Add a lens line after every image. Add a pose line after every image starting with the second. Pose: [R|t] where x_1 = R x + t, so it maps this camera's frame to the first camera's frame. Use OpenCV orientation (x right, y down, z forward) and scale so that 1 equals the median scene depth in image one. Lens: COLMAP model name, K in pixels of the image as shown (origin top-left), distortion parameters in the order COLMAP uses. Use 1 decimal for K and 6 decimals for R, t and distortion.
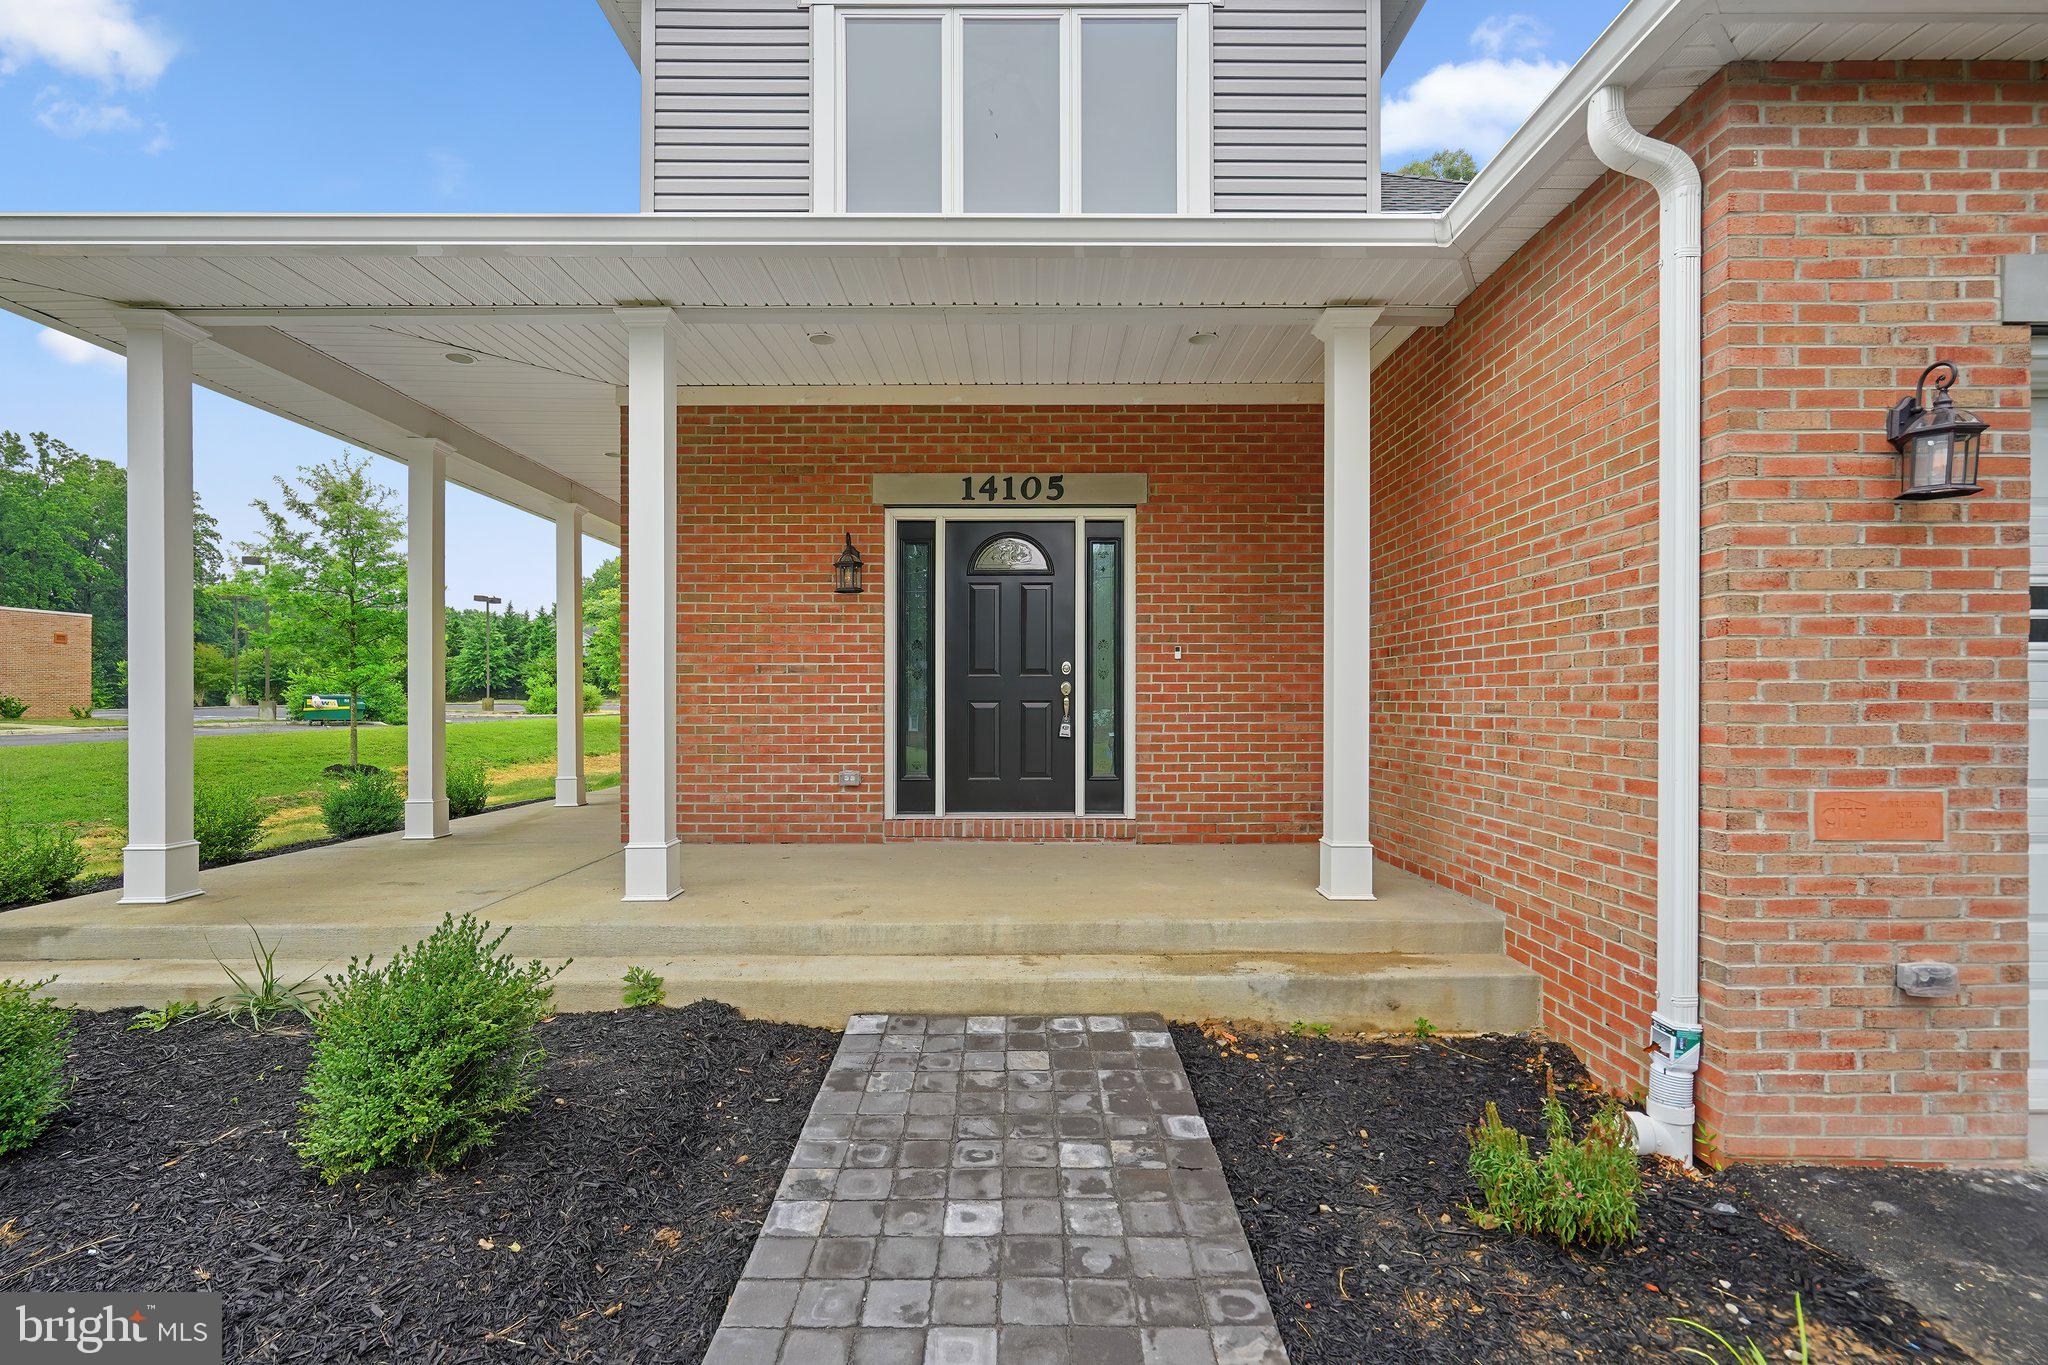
lens RADIAL K [[964.0, 0, 1019.4], [0, 964.0, 704.4], [0, 0, 1]] dist [-0.001811, 0.000323]
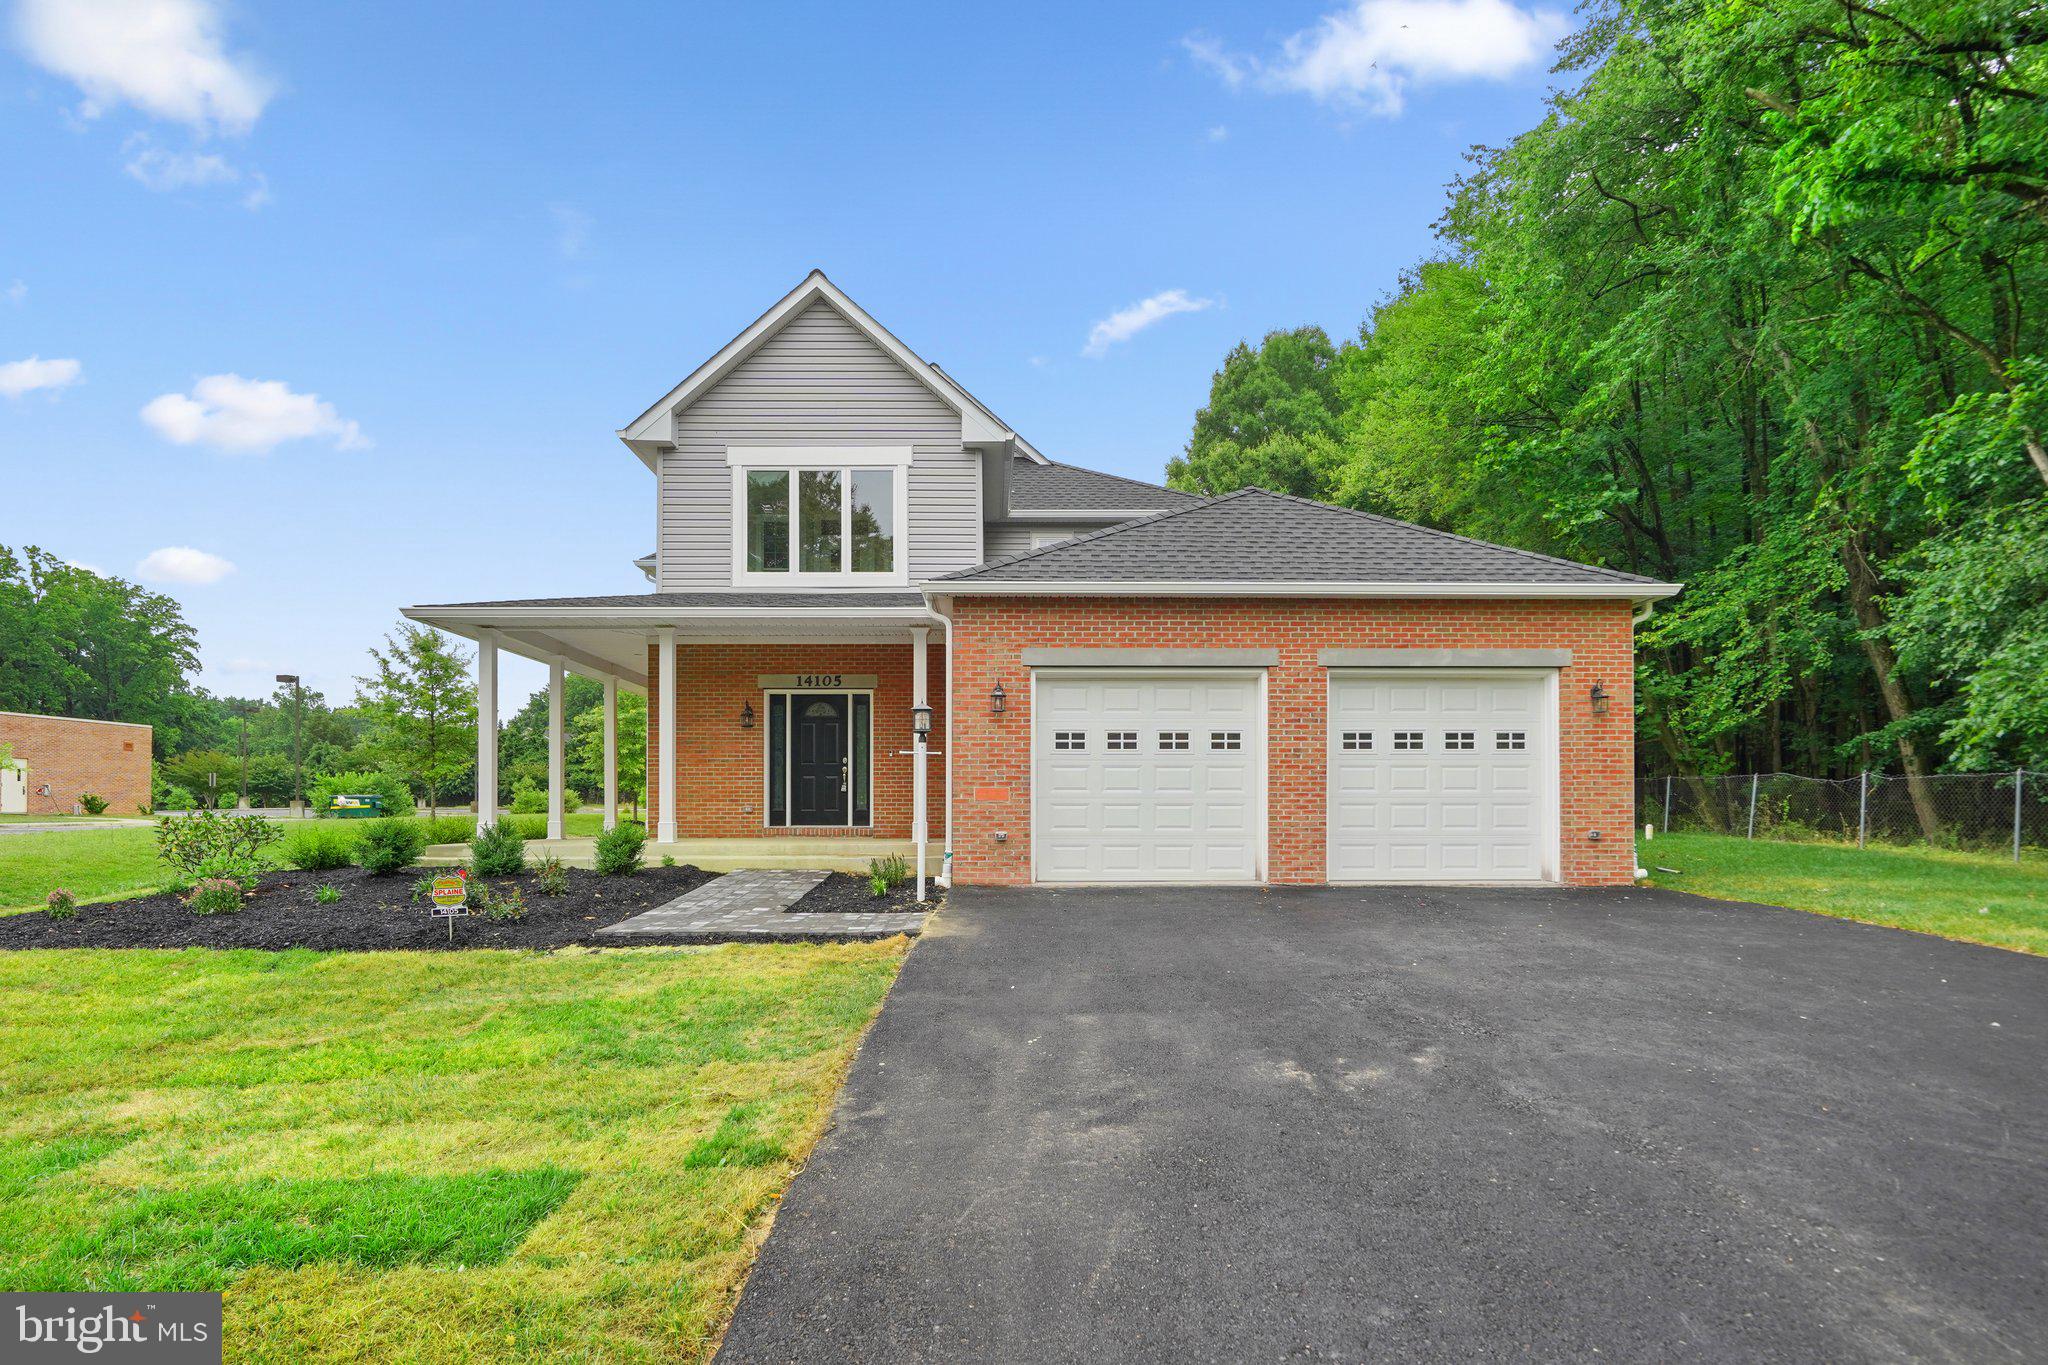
lens RADIAL K [[964.0, 0, 944.3], [0, 964.0, 831.9], [0, 0, 1]] dist [-0.001811, 0.000323]
pose [[0.999260, 0.006025, -0.038001, 0.367279], [-0.005337, 0.999821, 0.018170, 0.086316], [0.038104, -0.017954, 0.999112, -1.234960]]
